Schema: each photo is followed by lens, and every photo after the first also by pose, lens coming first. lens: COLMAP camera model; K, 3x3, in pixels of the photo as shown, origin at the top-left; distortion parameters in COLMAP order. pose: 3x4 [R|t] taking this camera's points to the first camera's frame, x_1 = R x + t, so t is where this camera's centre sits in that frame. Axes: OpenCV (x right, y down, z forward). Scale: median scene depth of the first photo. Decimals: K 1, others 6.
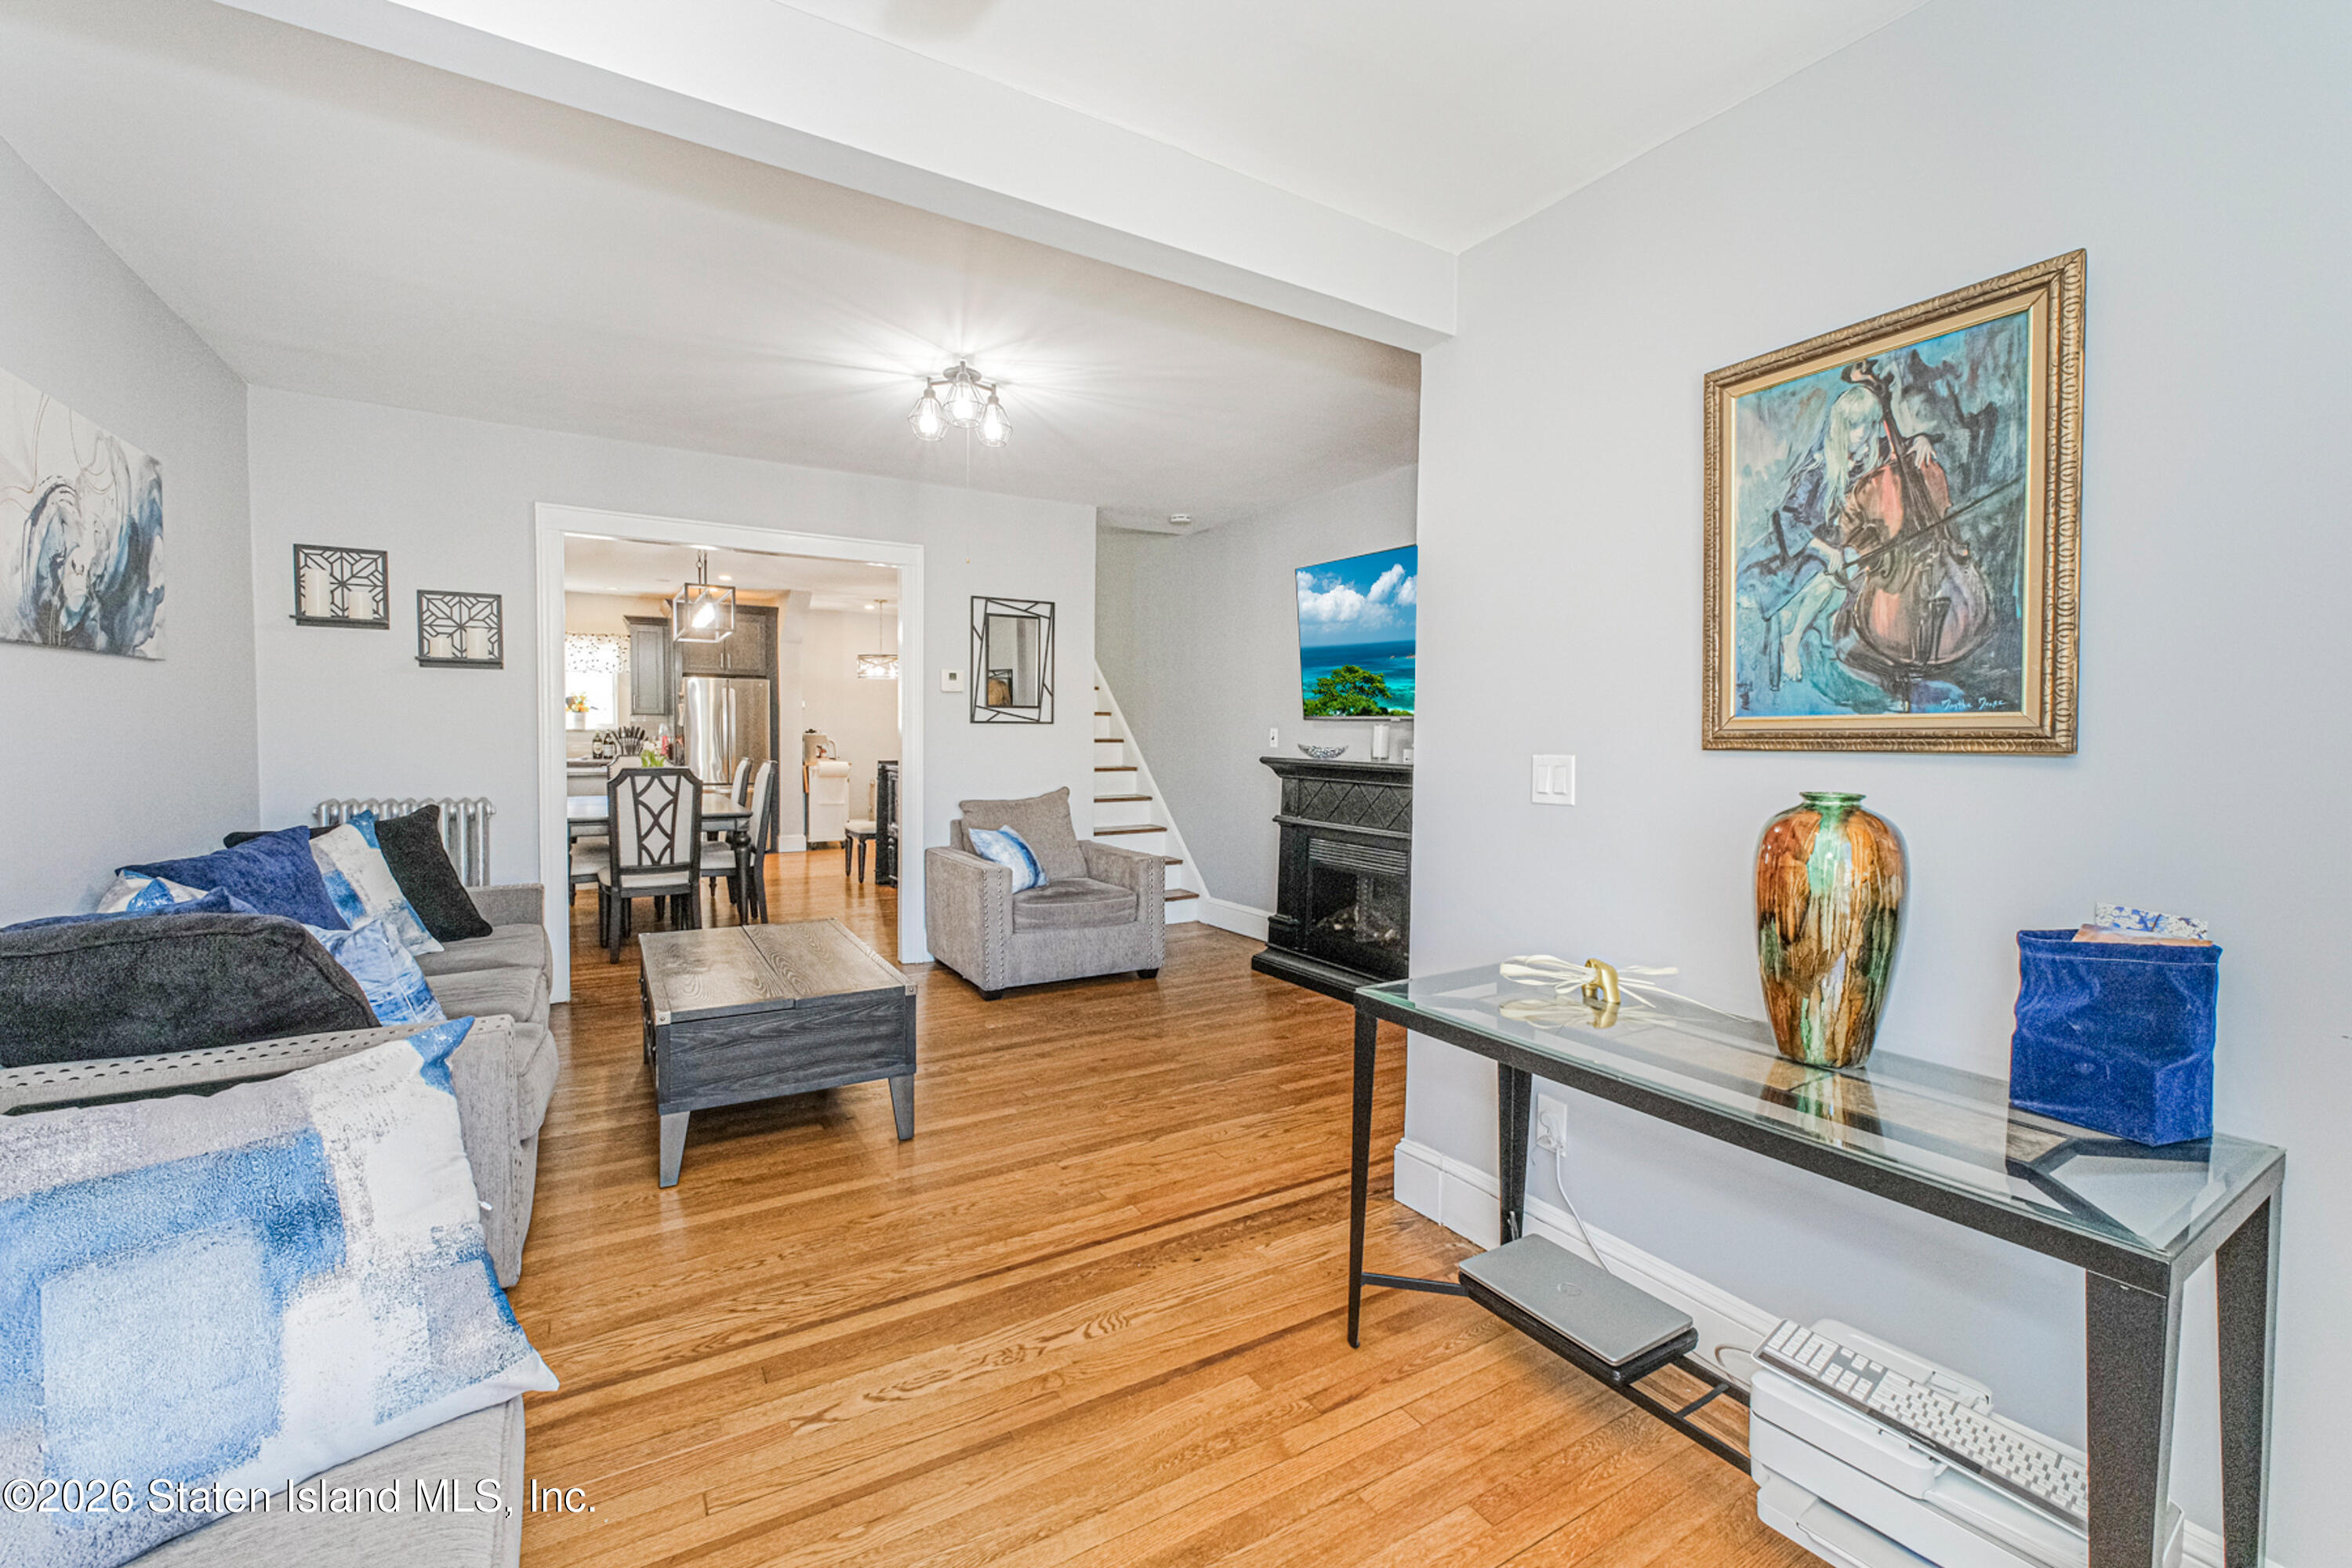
lens RADIAL K [[989.1, 0, 1180.8], [0, 989.1, 776.6], [0, 0, 1]] dist [-0.003802, 0.001311]
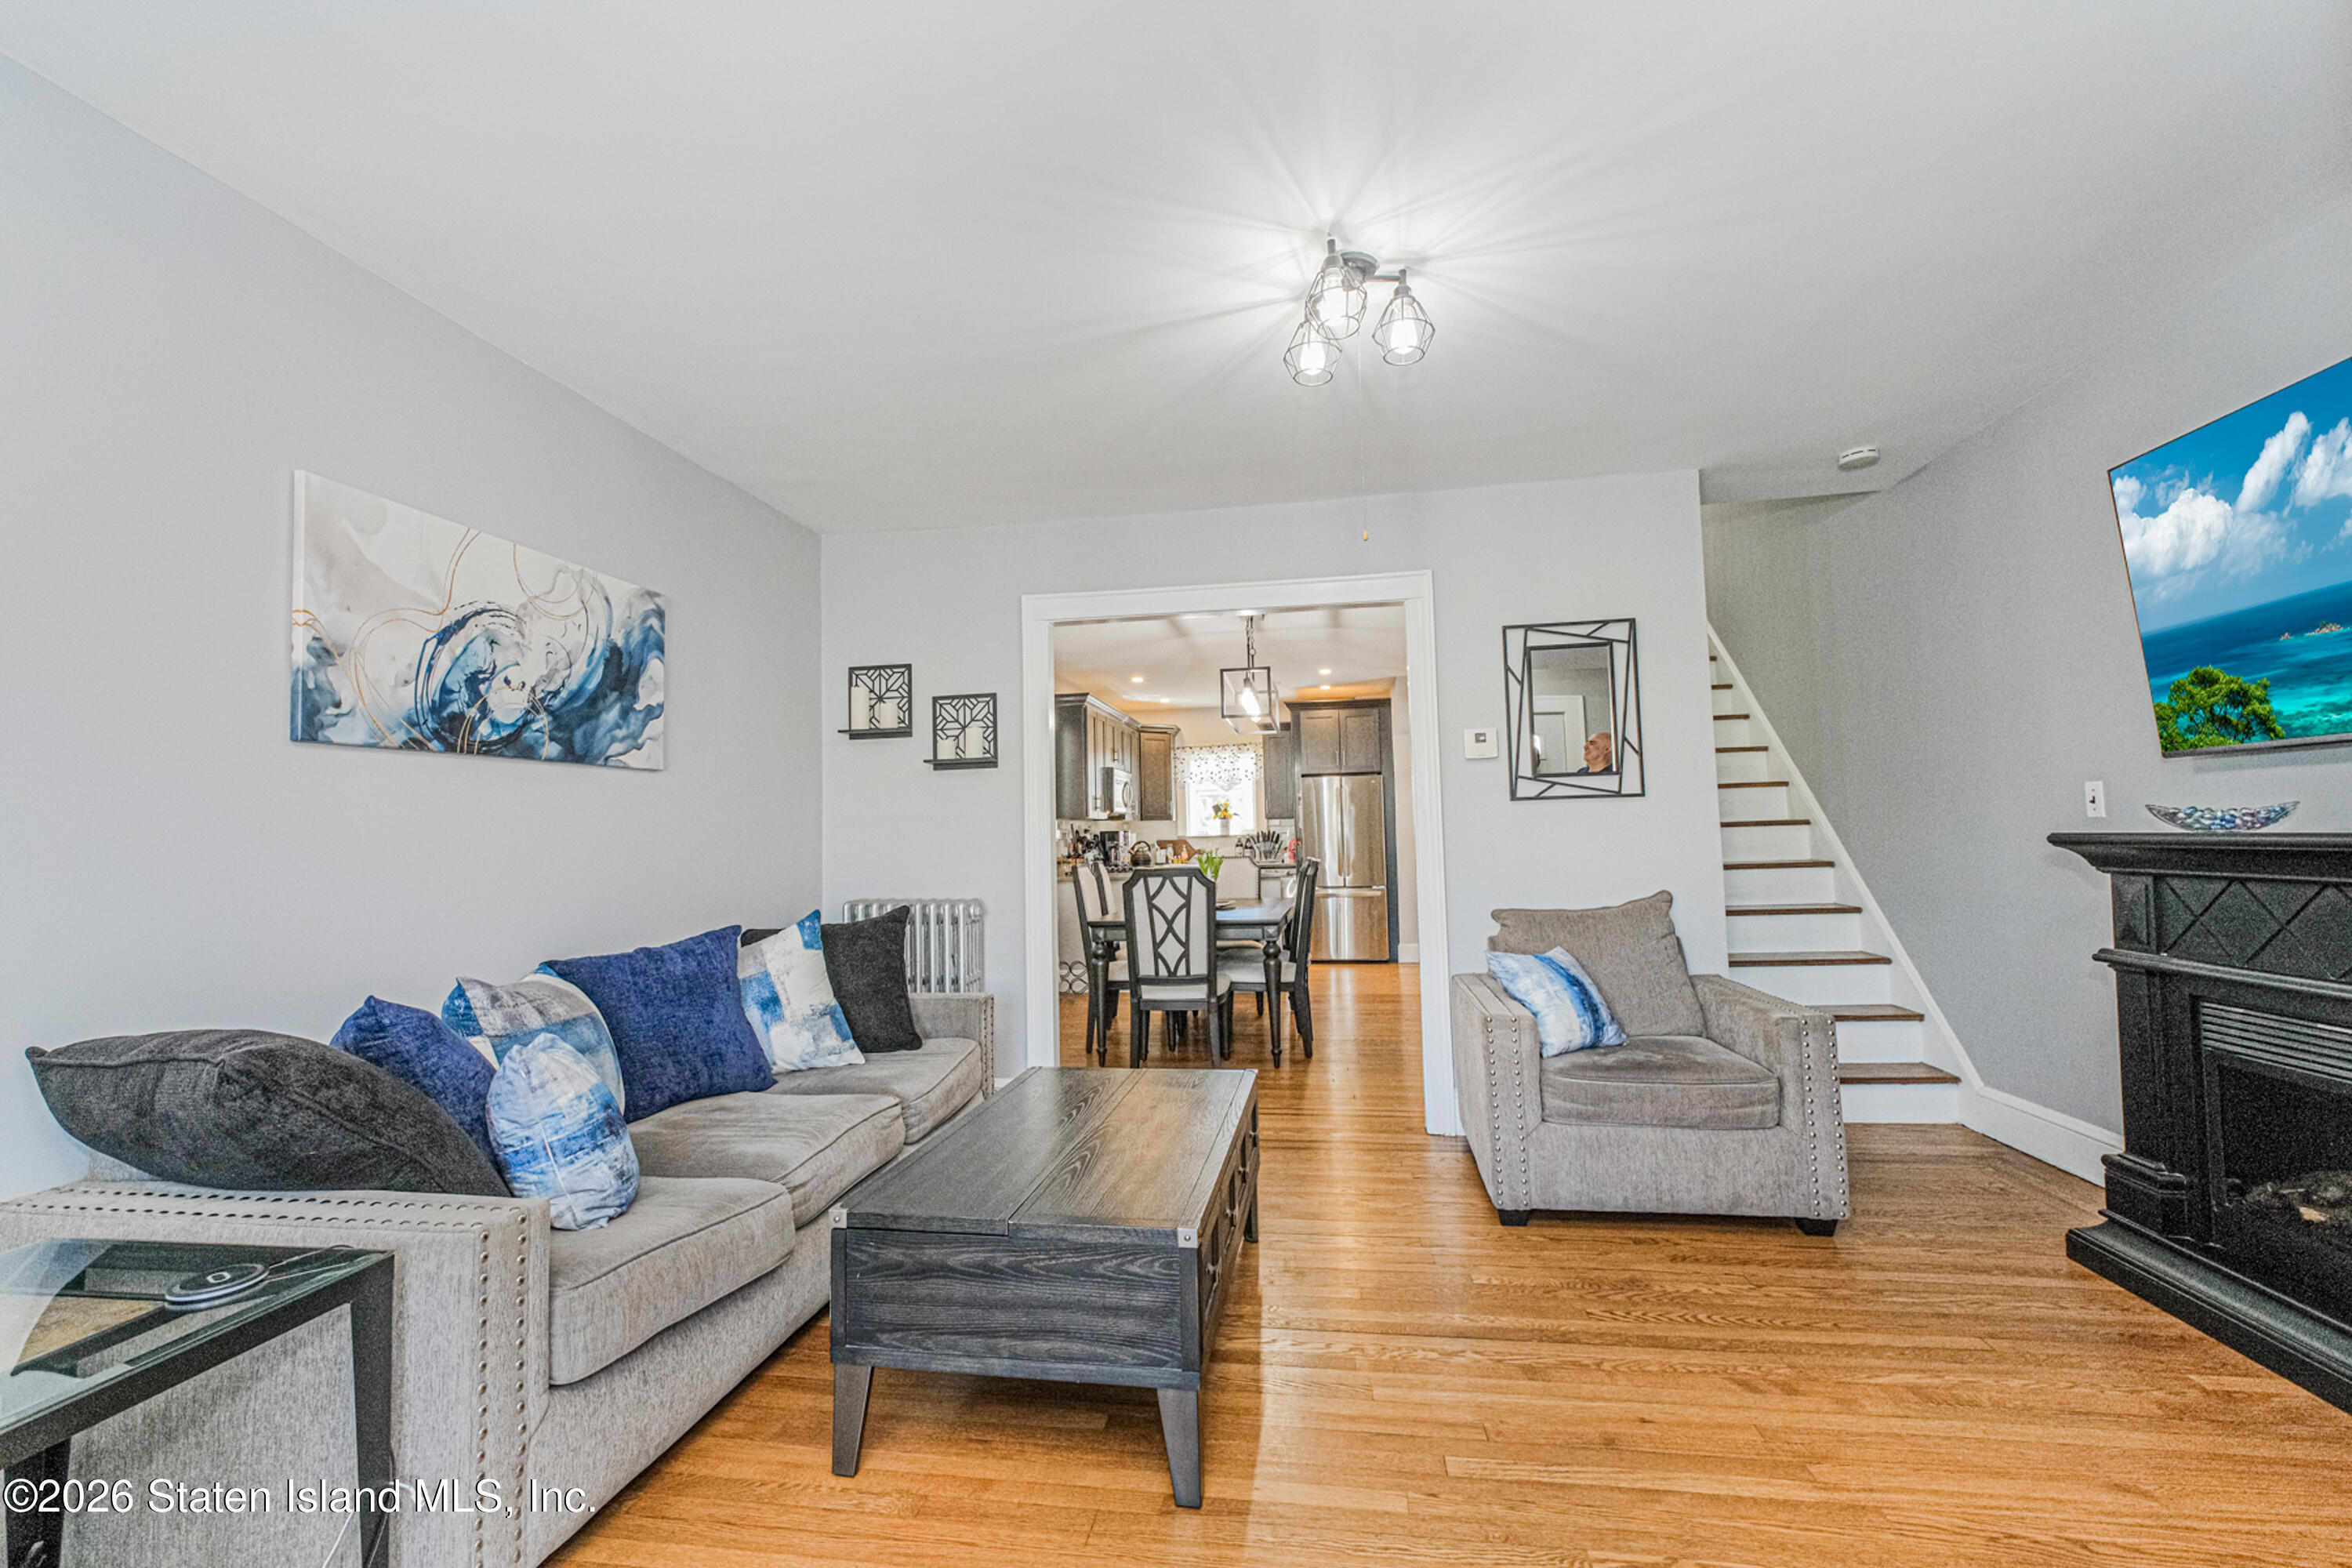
lens RADIAL K [[989.1, 0, 1173.4], [0, 989.1, 774.5], [0, 0, 1]] dist [-0.003802, 0.001311]
pose [[0.760664, -0.072050, -0.645135, 0.070858], [0.002144, 0.994095, -0.108494, 0.004660], [0.649142, 0.081144, 0.756327, 0.325079]]
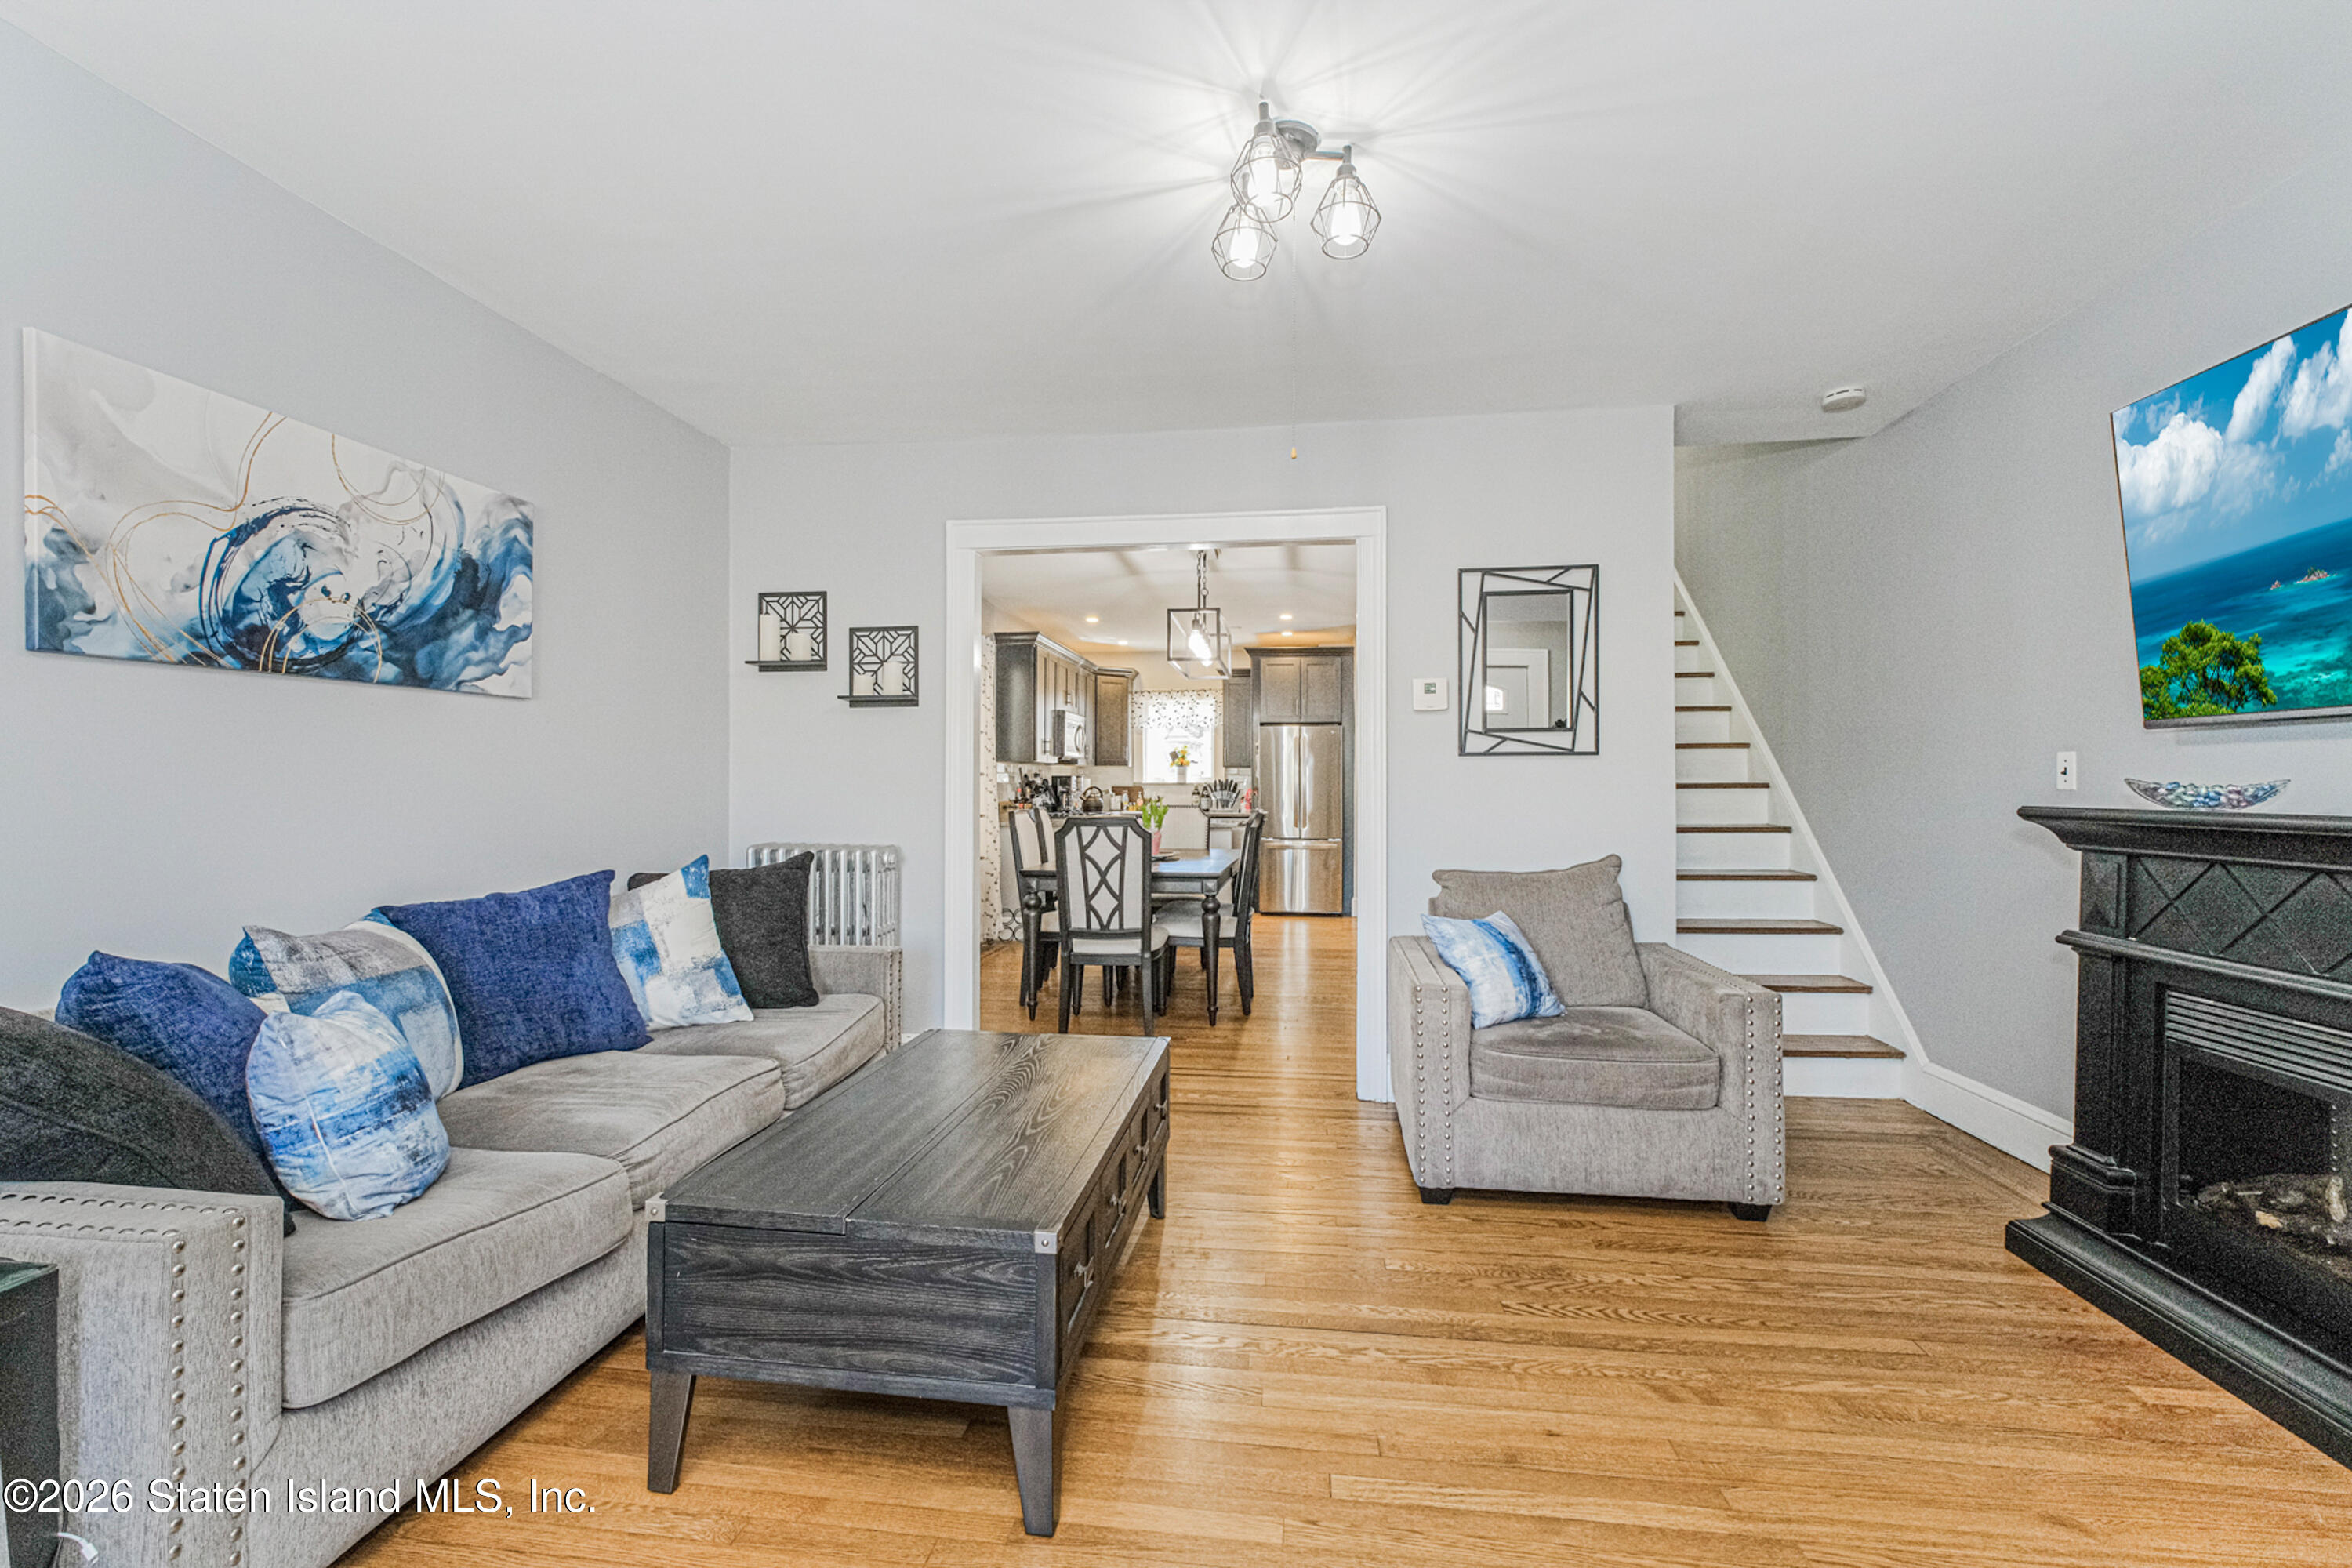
lens RADIAL K [[989.1, 0, 1171.8], [0, 989.1, 775.6], [0, 0, 1]] dist [-0.003802, 0.001311]
pose [[0.778693, -0.016545, -0.627186, 0.063927], [-0.021539, 0.998358, -0.053079, -0.000380], [0.627035, 0.054841, 0.777058, 0.384016]]
